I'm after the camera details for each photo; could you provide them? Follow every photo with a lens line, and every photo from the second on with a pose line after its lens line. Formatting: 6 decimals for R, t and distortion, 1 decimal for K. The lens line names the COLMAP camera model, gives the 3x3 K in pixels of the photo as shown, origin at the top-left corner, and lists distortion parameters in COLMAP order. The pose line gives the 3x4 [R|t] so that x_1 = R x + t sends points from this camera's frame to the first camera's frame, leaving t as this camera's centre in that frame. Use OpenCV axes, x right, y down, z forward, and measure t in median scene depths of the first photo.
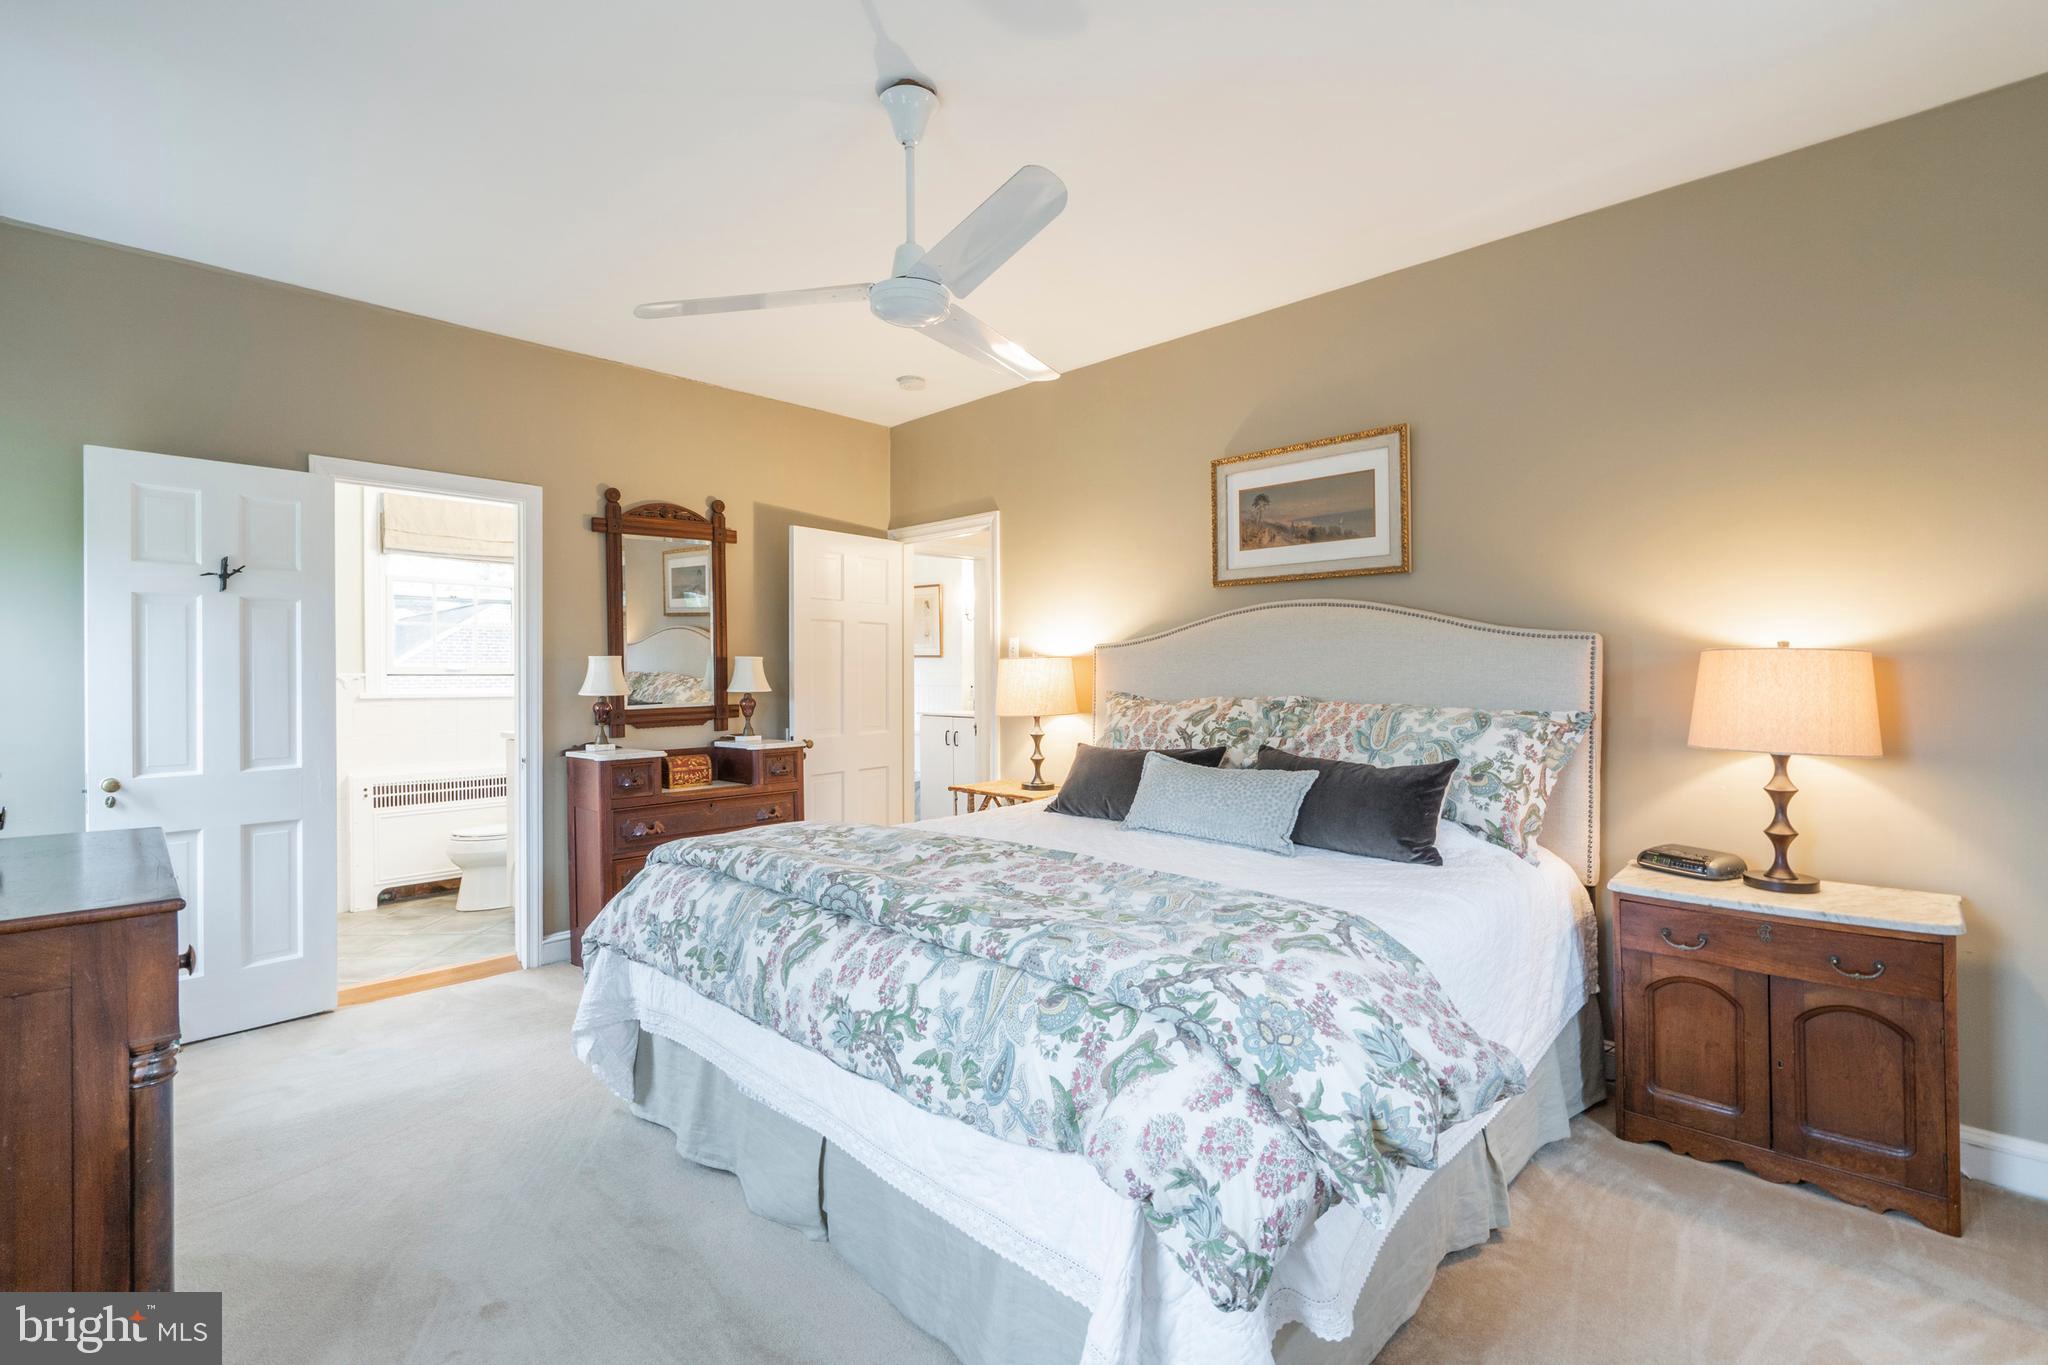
lens RADIAL K [[937.7, 0, 1023.8], [0, 937.7, 693.8], [0, 0, 1]] dist [-0.001027, -0.000016]
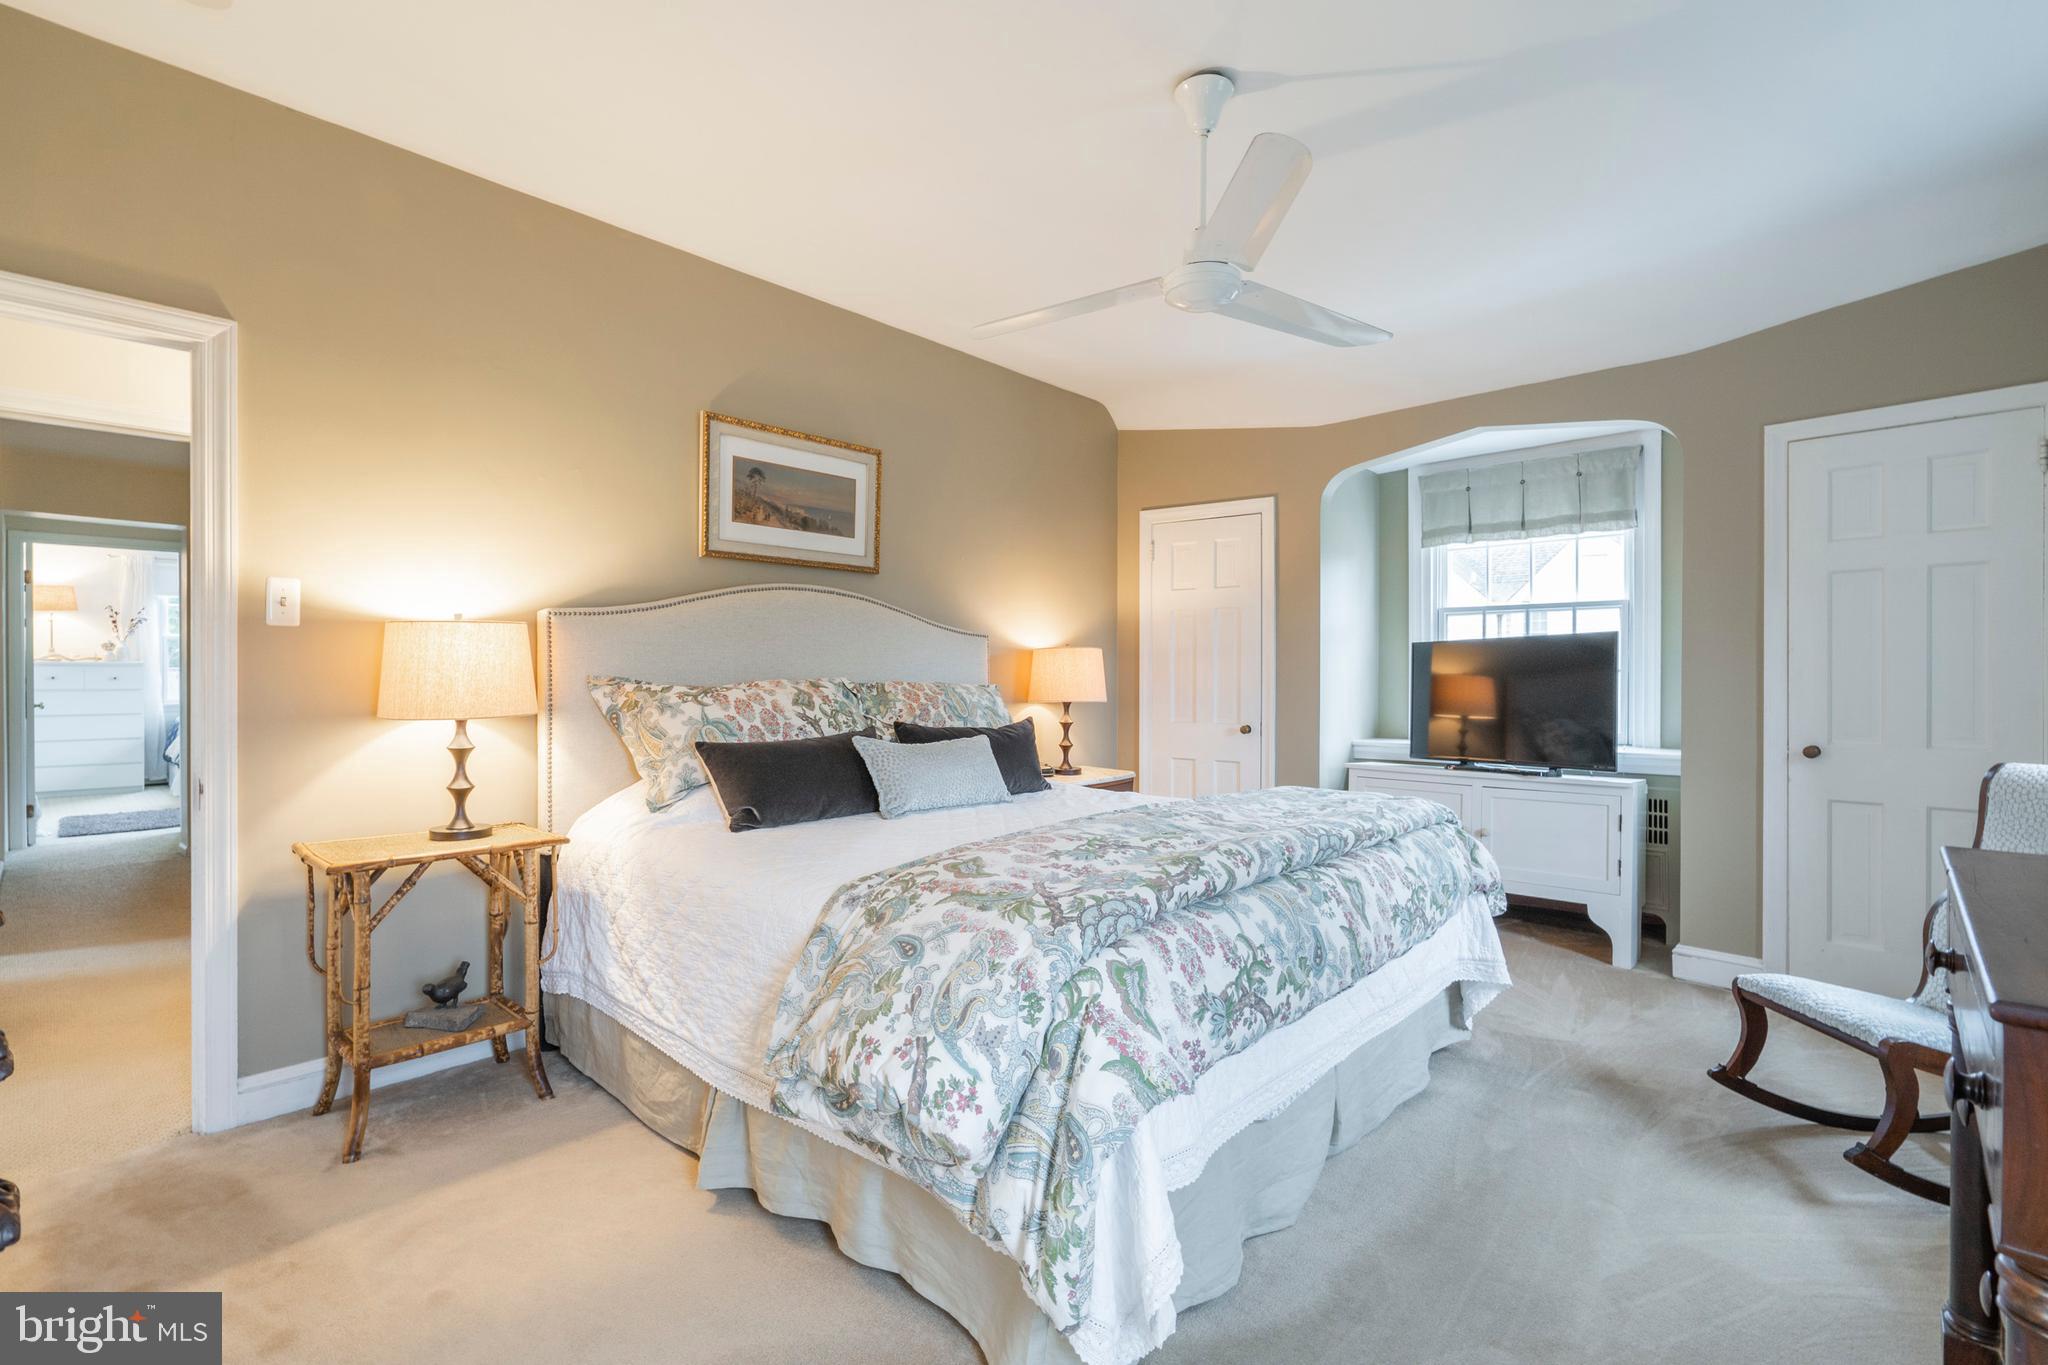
lens RADIAL K [[927.2, 0, 1020.3], [0, 927.2, 678.3], [0, 0, 1]] dist [-0.000676, 0.000003]
pose [[-0.034613, 0.001282, 0.999400, -0.762820], [0.021682, 0.999765, -0.000531, 0.008358], [-0.999166, 0.021651, -0.034633, 0.837662]]
